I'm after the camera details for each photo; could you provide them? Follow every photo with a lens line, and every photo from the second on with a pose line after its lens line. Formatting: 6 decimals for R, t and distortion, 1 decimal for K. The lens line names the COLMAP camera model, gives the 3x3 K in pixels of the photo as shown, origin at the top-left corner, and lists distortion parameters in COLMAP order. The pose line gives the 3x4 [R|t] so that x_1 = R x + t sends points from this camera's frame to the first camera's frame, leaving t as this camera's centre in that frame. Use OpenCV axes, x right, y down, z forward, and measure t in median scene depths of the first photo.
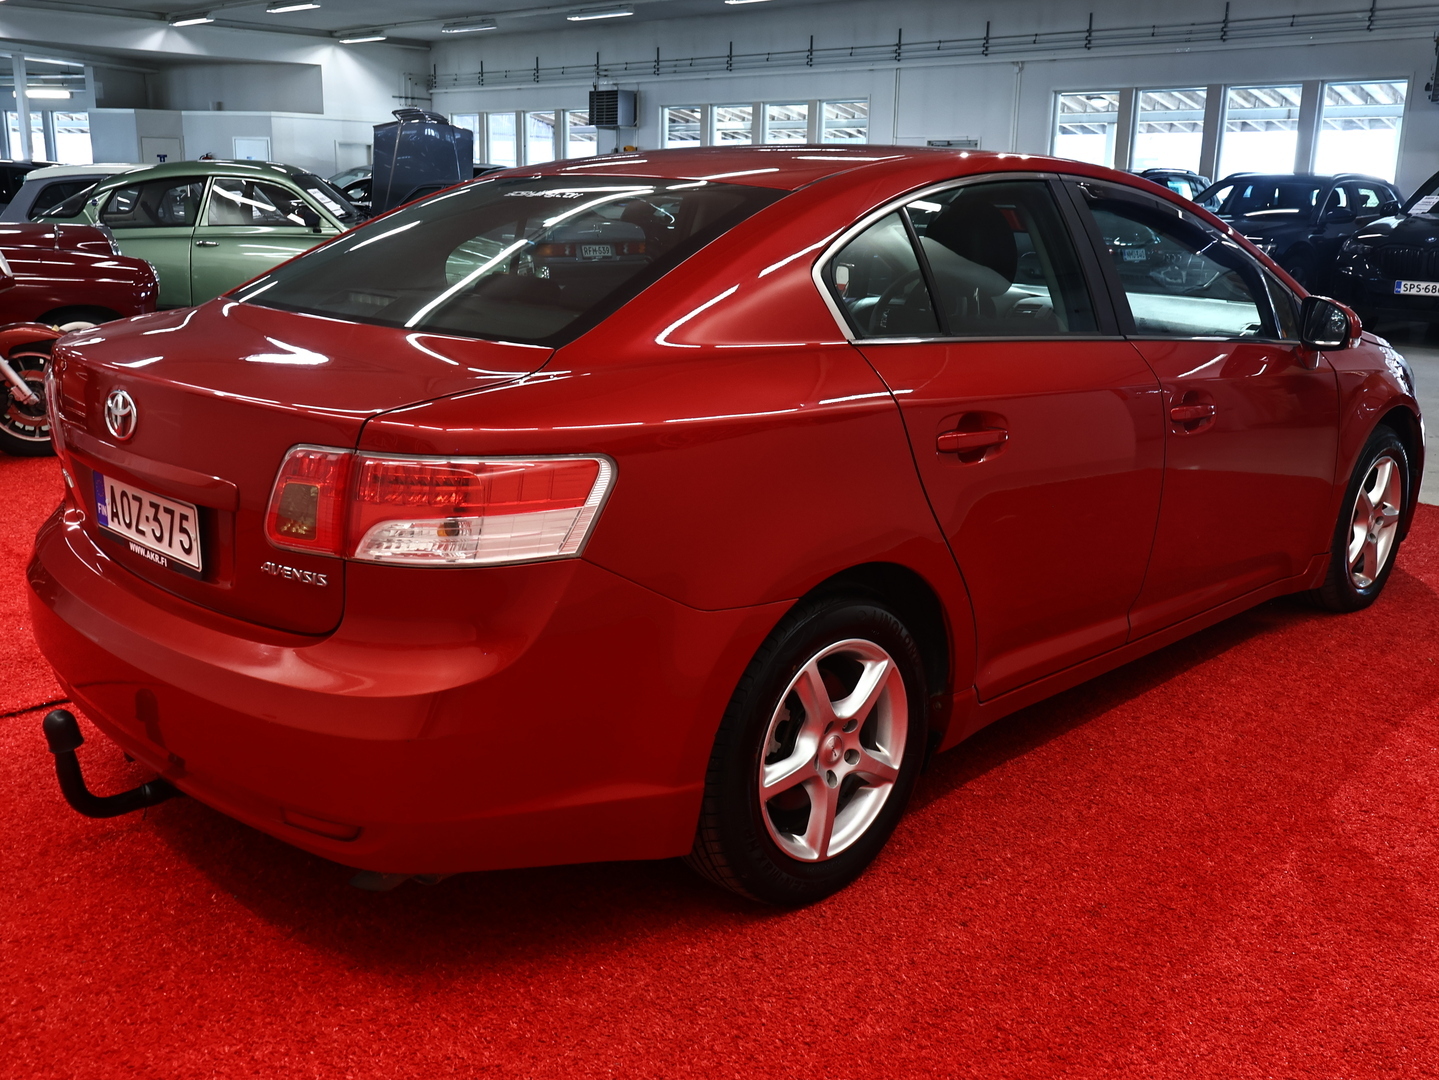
lens RADIAL K [[1250.8, 0, 719.5], [0, 1250.8, 540.0], [0, 0, 1]] dist [-0.000773, 0.000137]
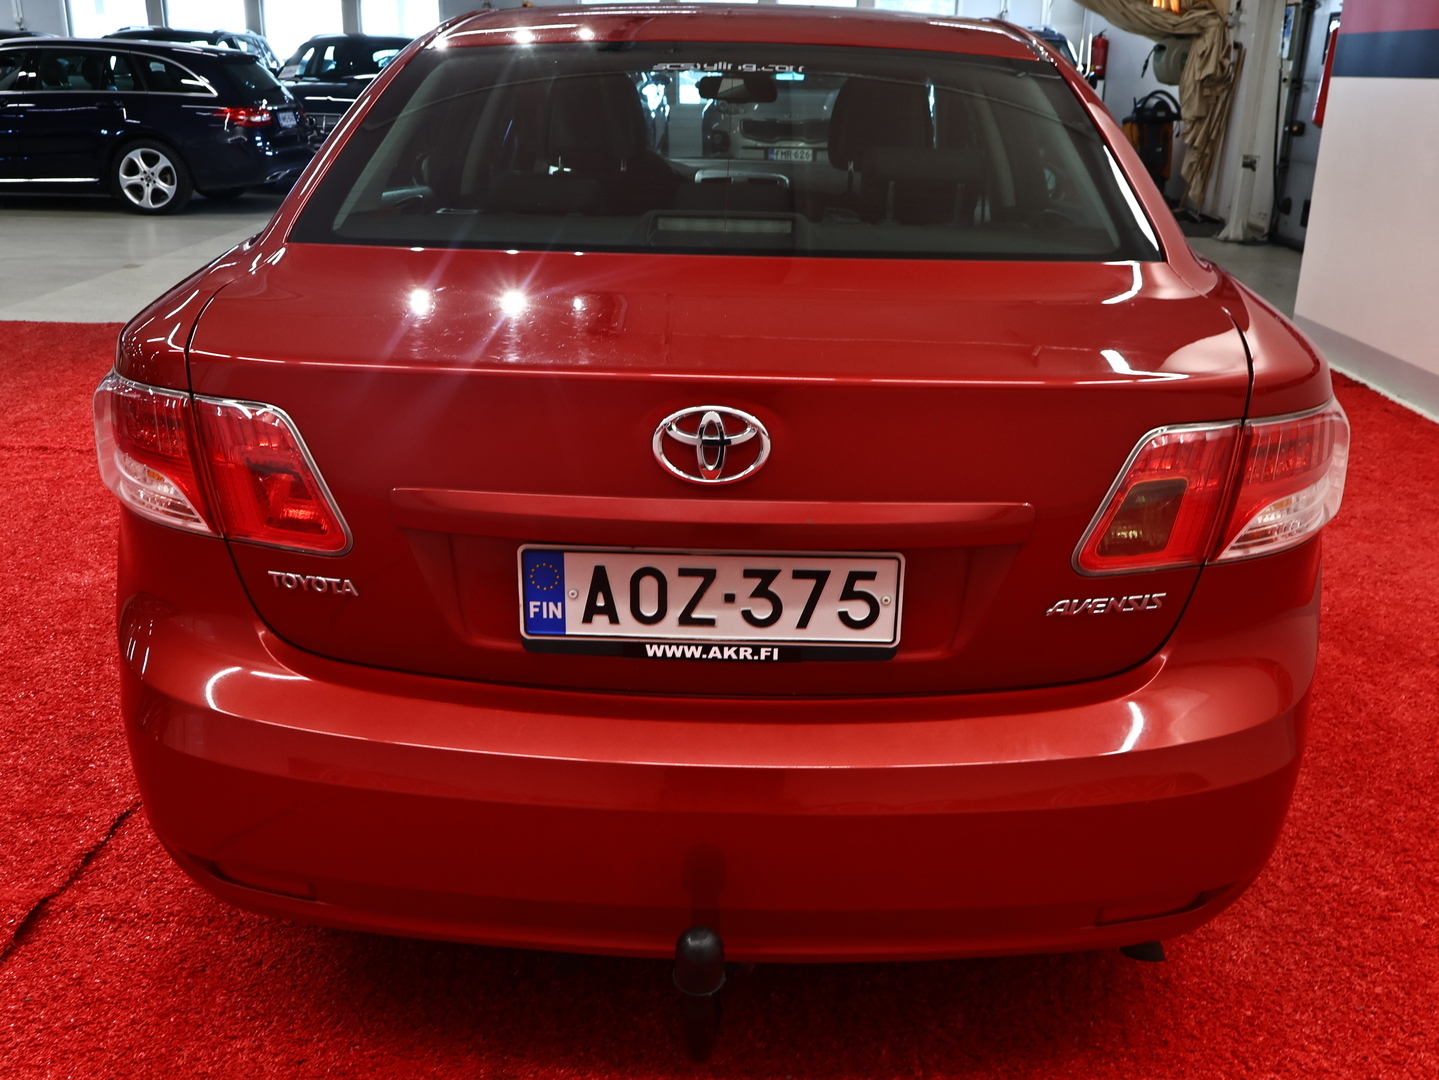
lens RADIAL K [[1250.8, 0, 719.5], [0, 1250.8, 540.0], [0, 0, 1]] dist [-0.000773, 0.000137]
pose [[0.743065, -0.236307, 0.626109, -0.871071], [0.172750, 0.971605, 0.161685, -0.152564], [-0.646538, -0.011982, 0.762788, 0.528582]]
